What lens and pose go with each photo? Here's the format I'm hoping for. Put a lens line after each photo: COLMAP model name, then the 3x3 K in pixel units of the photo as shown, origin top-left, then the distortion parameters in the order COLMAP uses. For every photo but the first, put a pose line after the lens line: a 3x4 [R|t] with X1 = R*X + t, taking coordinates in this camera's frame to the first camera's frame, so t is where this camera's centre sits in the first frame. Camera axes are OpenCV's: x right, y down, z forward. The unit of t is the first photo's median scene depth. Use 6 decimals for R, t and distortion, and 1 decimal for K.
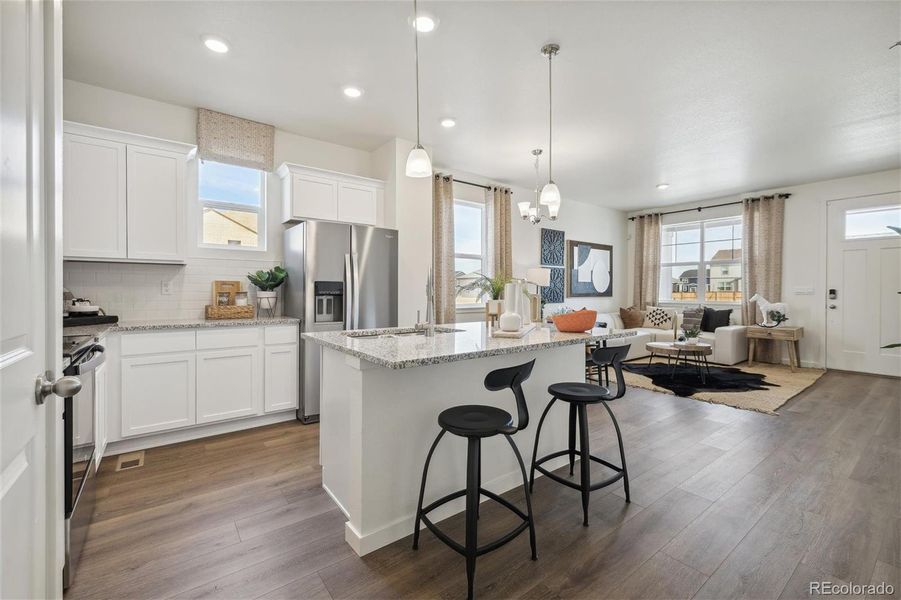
lens RADIAL K [[383.2, 0, 447.0], [0, 383.2, 293.3], [0, 0, 1]] dist [-0.001340, -0.000148]
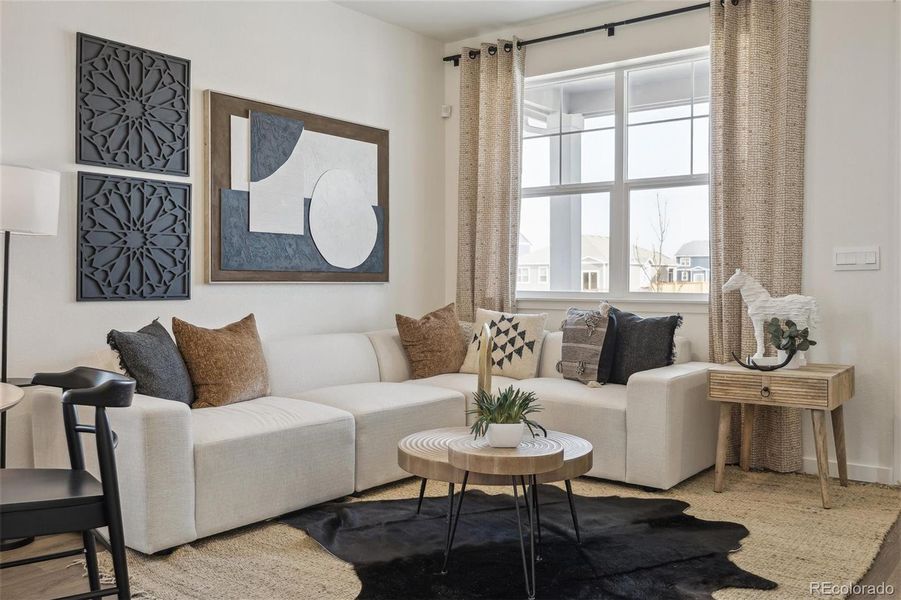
lens RADIAL K [[803.2, 0, 450.5], [0, 803.2, 292.4], [0, 0, 1]] dist [-0.004040, 0.001856]
pose [[0.965055, -0.003196, 0.262029, 0.343395], [0.001747, 0.999982, 0.005763, 0.015670], [-0.262043, -0.005104, 0.965043, 0.349662]]
